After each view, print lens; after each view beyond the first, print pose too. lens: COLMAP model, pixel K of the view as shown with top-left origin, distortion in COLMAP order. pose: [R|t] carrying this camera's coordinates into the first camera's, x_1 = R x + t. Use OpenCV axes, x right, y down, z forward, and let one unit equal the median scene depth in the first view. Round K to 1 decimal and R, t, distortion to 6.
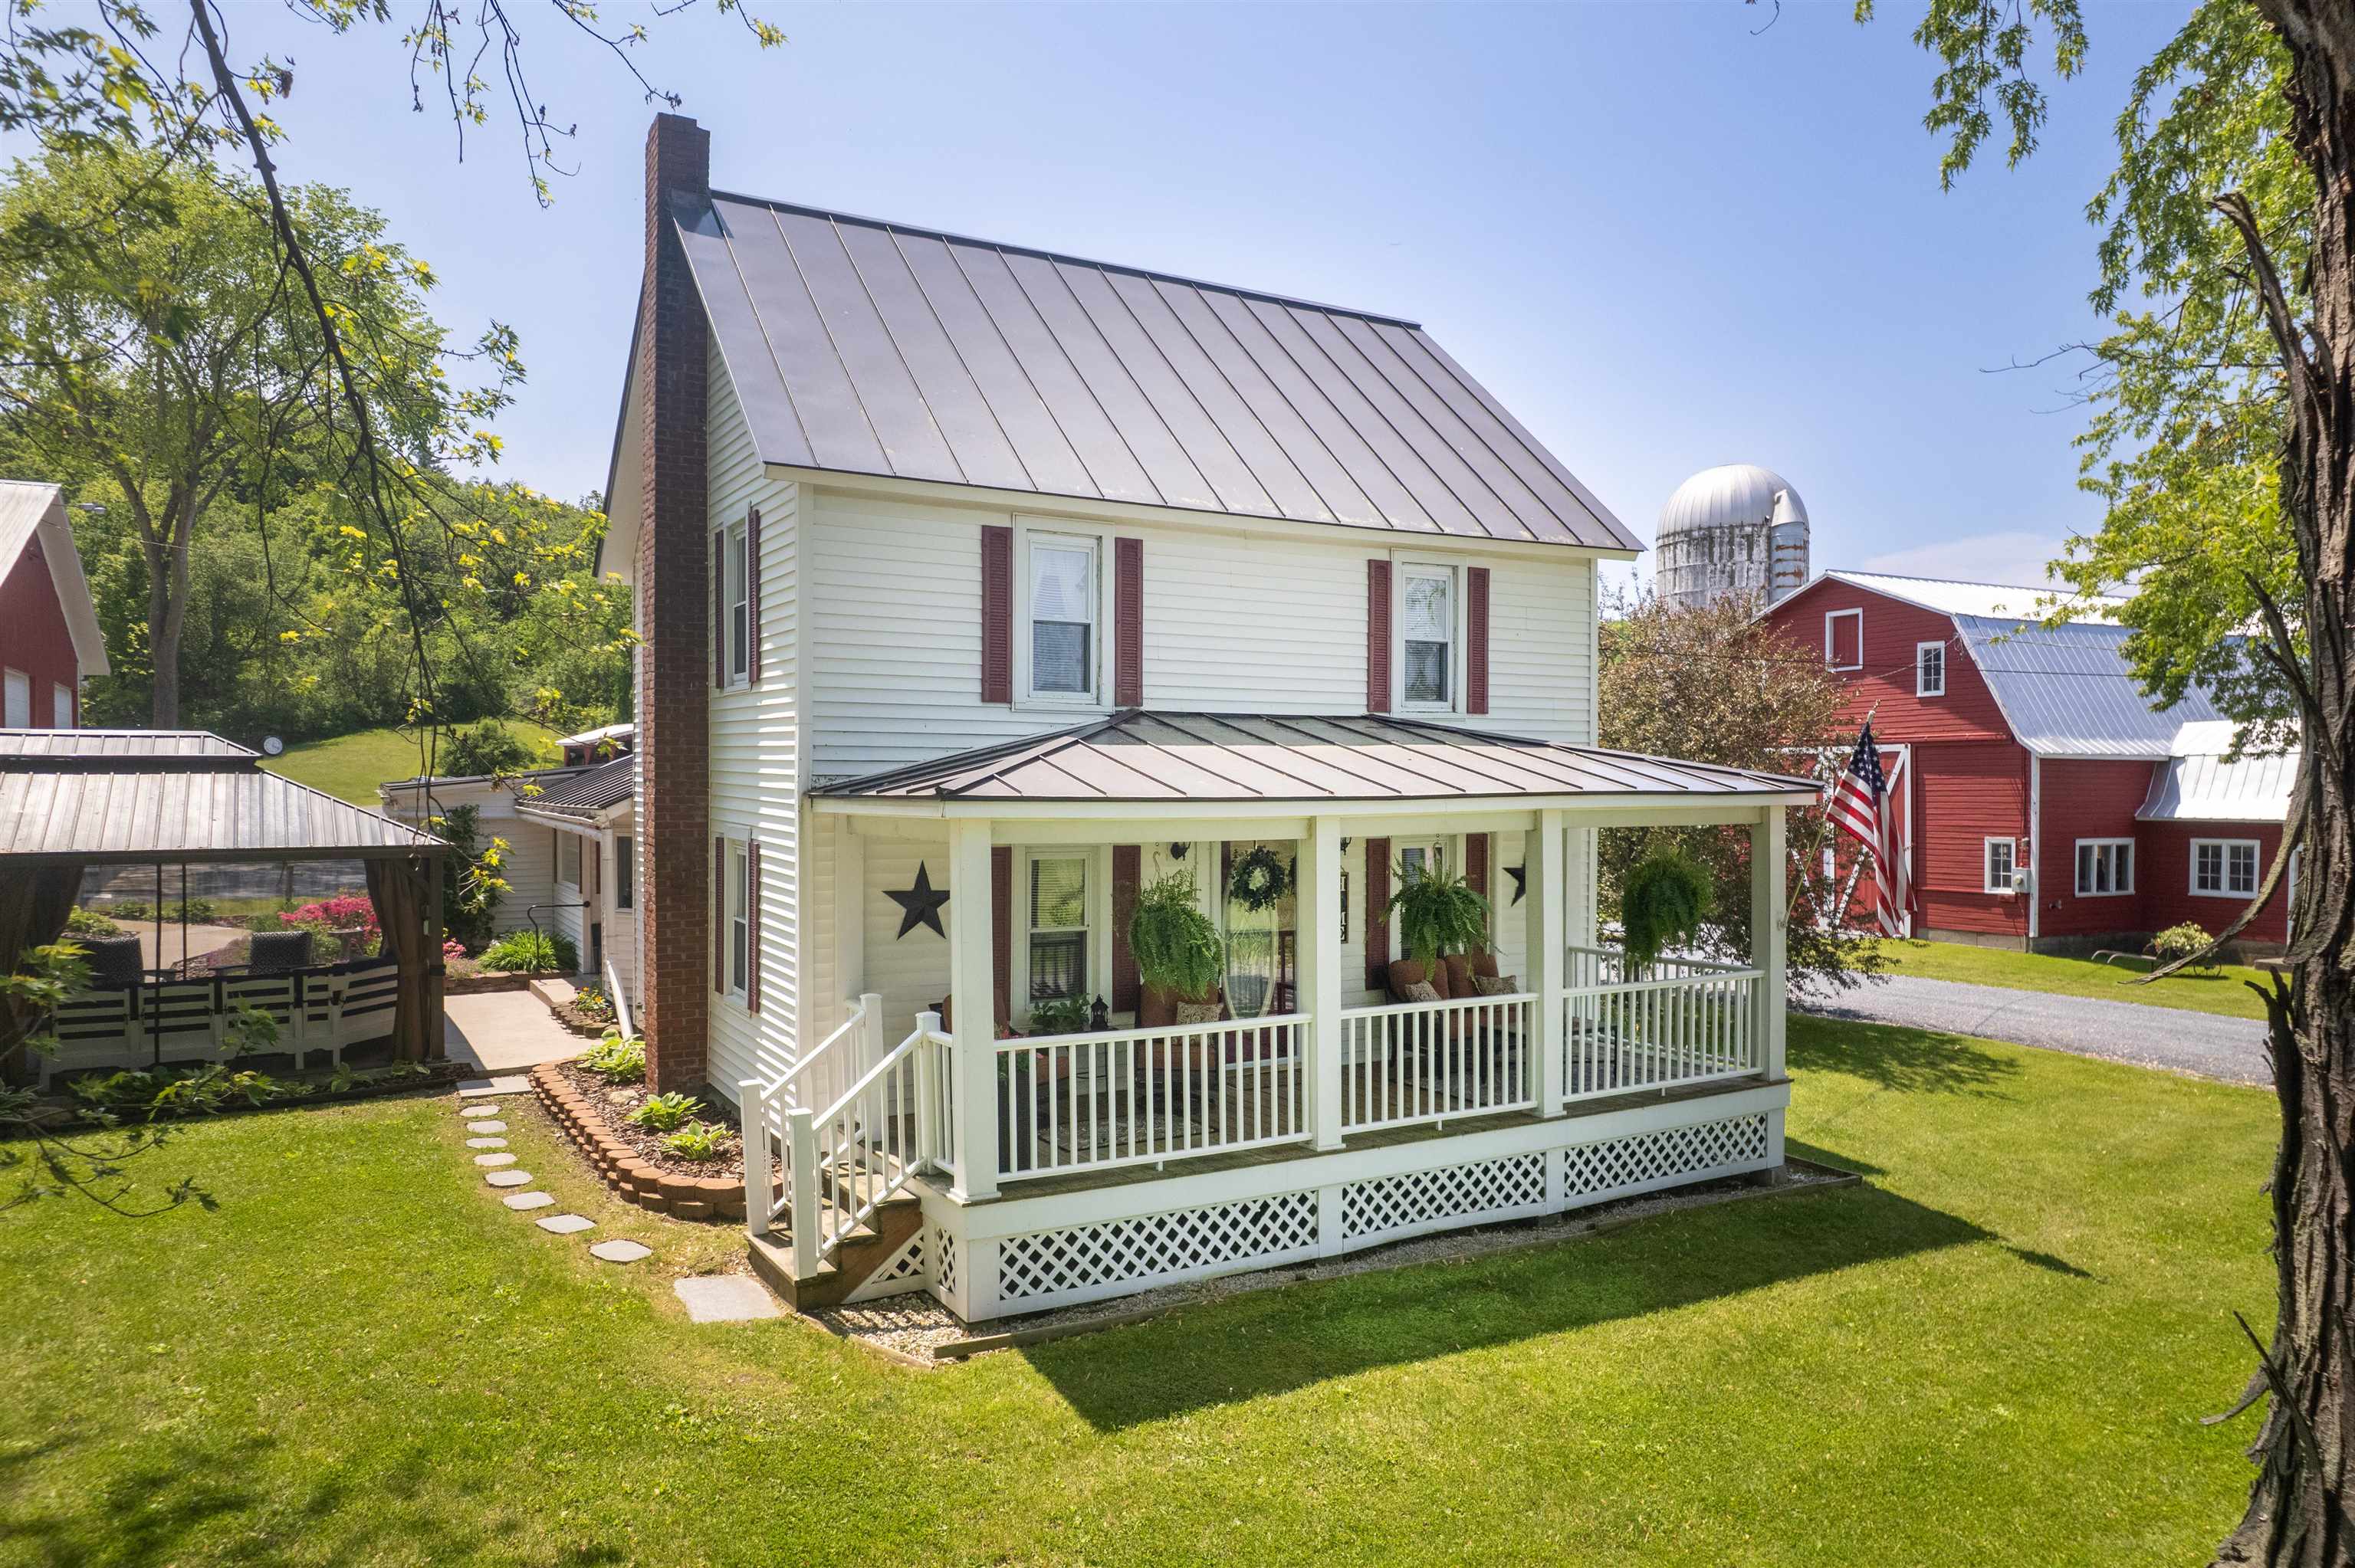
lens RADIAL K [[1524.1, 0, 1182.0], [0, 1524.1, 774.0], [0, 0, 1]] dist [-0.072462, 0.075208]
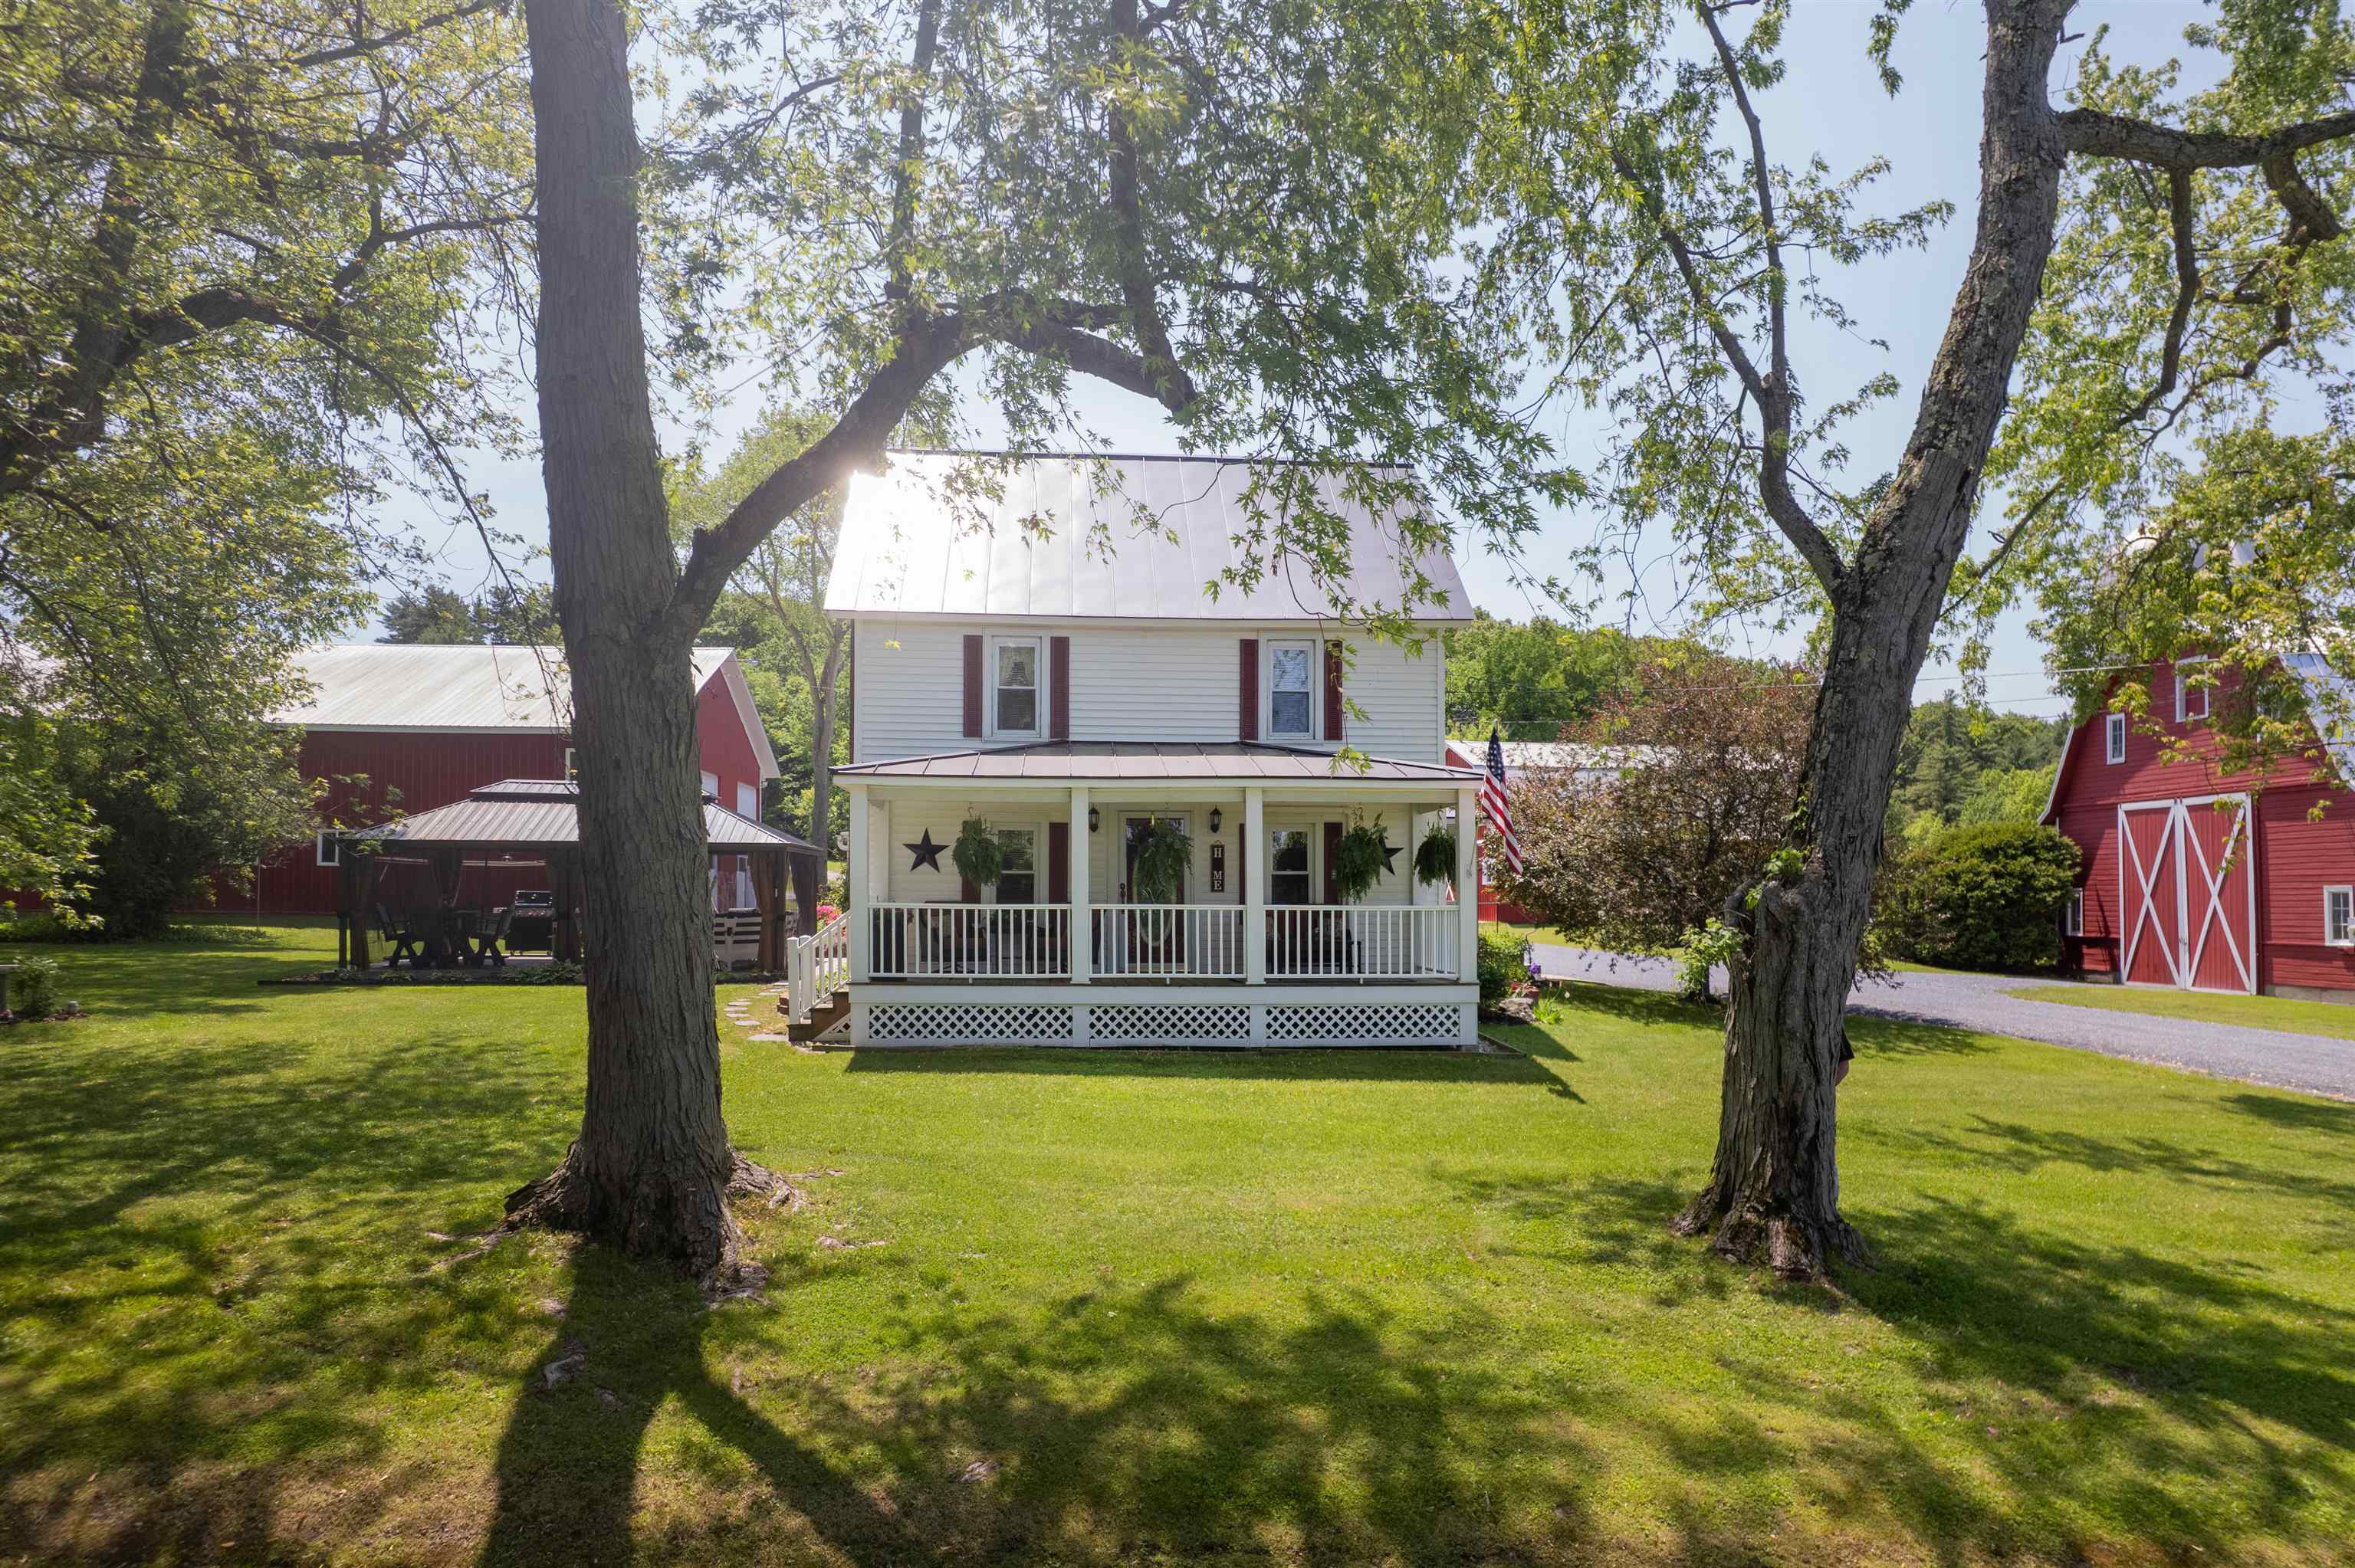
lens RADIAL K [[1524.1, 0, 1182.0], [0, 1524.1, 774.0], [0, 0, 1]] dist [-0.072462, 0.075208]
pose [[0.918514, -0.022037, -0.394773, 0.785464], [-0.003020, 0.998025, -0.062739, 0.104030], [0.395377, 0.058819, 0.916634, -0.486241]]
